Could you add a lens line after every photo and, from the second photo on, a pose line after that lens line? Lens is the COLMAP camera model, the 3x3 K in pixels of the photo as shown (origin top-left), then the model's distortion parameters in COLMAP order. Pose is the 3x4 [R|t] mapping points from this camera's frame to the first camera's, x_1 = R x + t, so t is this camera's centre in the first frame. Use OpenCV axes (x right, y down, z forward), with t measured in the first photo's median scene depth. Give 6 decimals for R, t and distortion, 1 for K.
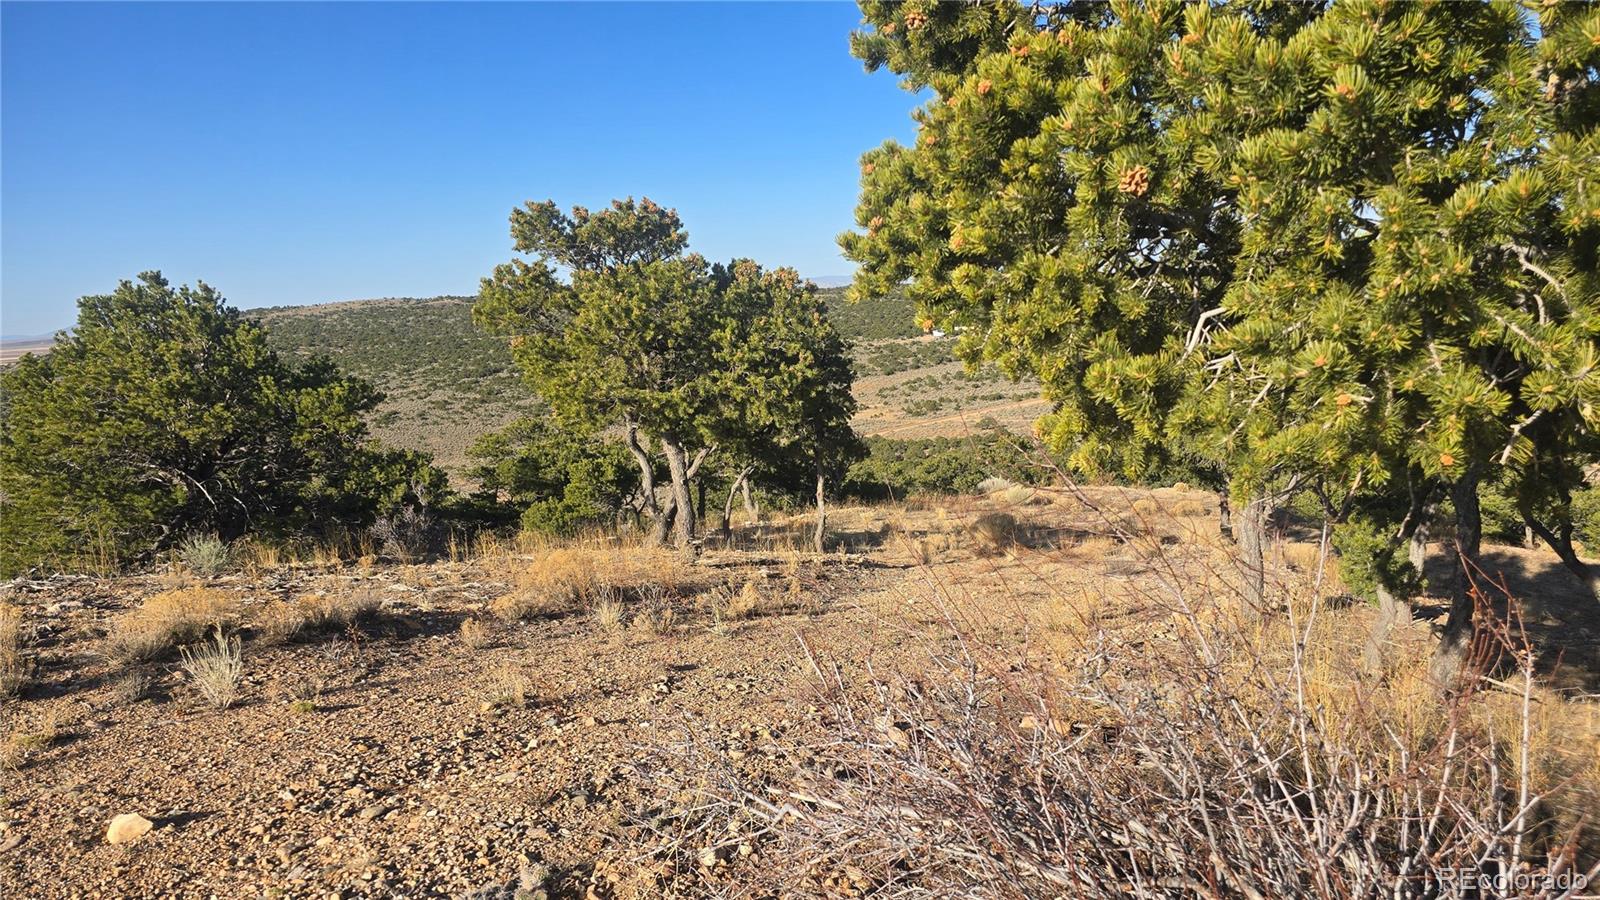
lens RADIAL K [[1052.1, 0, 792.9], [0, 1052.1, 472.1], [0, 0, 1]] dist [0.050429, -0.051579]
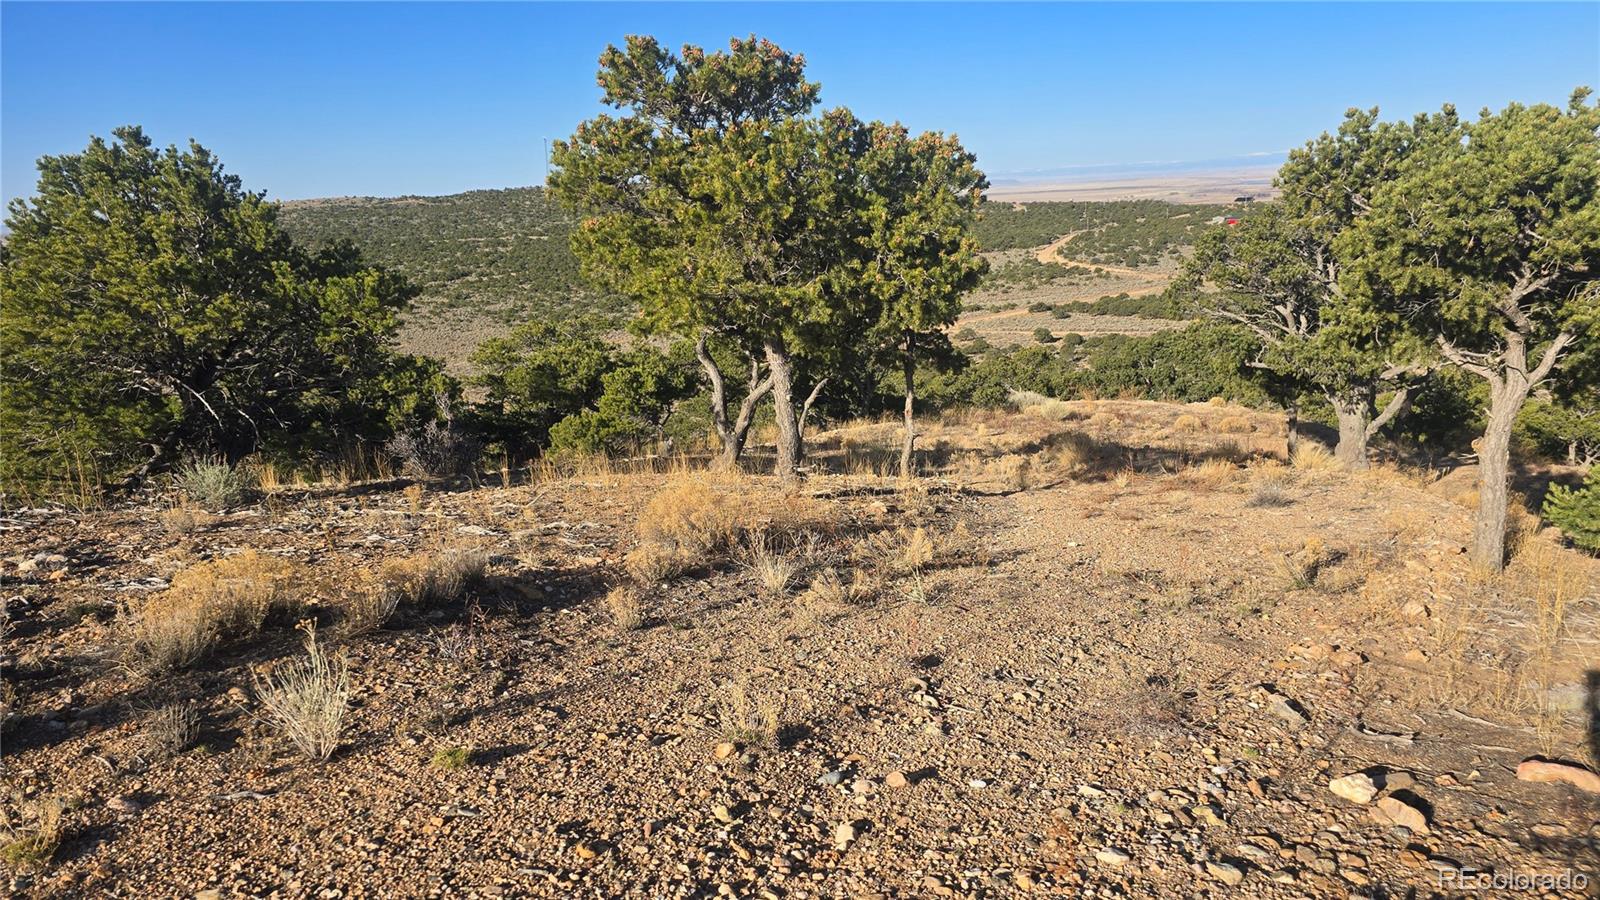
lens RADIAL K [[1052.1, 0, 808.0], [0, 1052.1, 447.9], [0, 0, 1]] dist [0.050429, -0.051579]
pose [[0.999152, 0.006434, 0.040661, -0.134536], [-0.008968, 0.998007, 0.062462, -0.003141], [-0.040178, -0.062774, 0.997219, 0.180887]]
